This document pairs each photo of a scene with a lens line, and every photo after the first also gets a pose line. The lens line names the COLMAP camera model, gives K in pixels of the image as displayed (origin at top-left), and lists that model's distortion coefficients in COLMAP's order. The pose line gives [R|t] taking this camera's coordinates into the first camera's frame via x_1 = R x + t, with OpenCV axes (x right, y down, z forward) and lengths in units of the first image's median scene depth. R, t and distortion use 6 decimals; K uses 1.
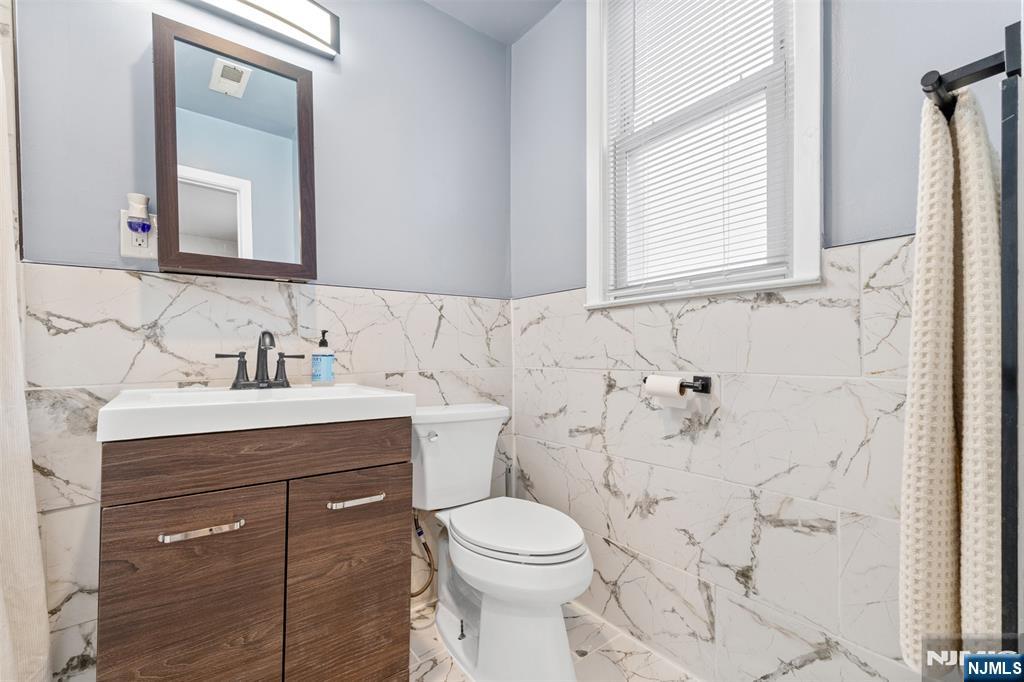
lens RADIAL K [[439.1, 0, 511.8], [0, 439.1, 349.1], [0, 0, 1]] dist [0.009550, -0.000076]
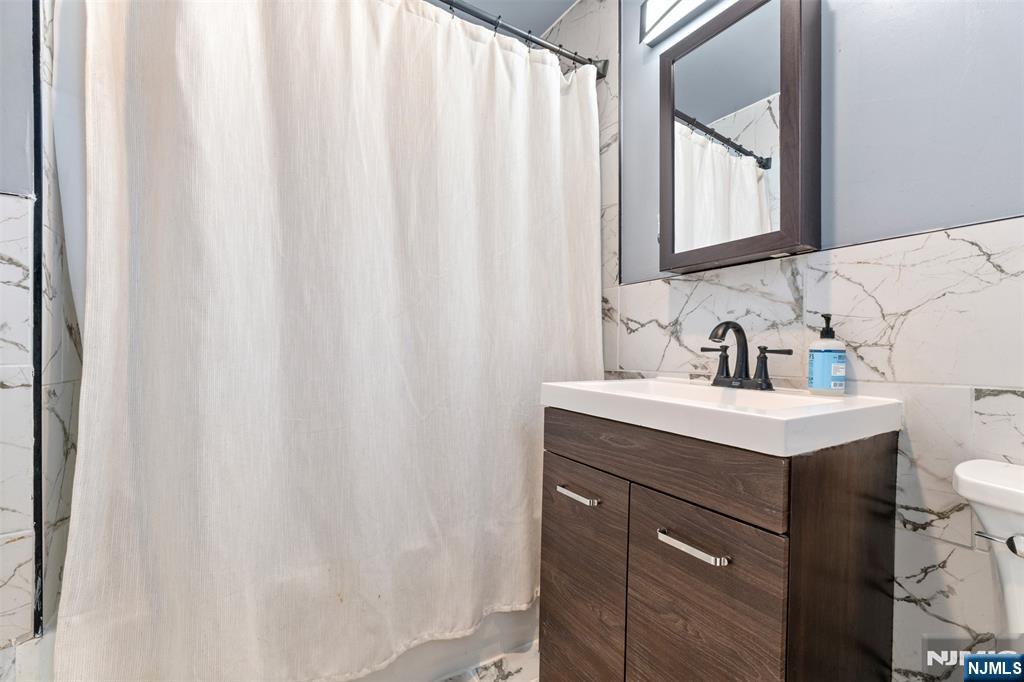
lens RADIAL K [[439.1, 0, 511.9], [0, 439.1, 345.8], [0, 0, 1]] dist [0.009550, -0.000076]
pose [[-0.100543, -0.002887, -0.994929, 0.355344], [0.000263, 0.999996, -0.002928, 0.009595], [0.994933, -0.000556, -0.100542, 0.670356]]
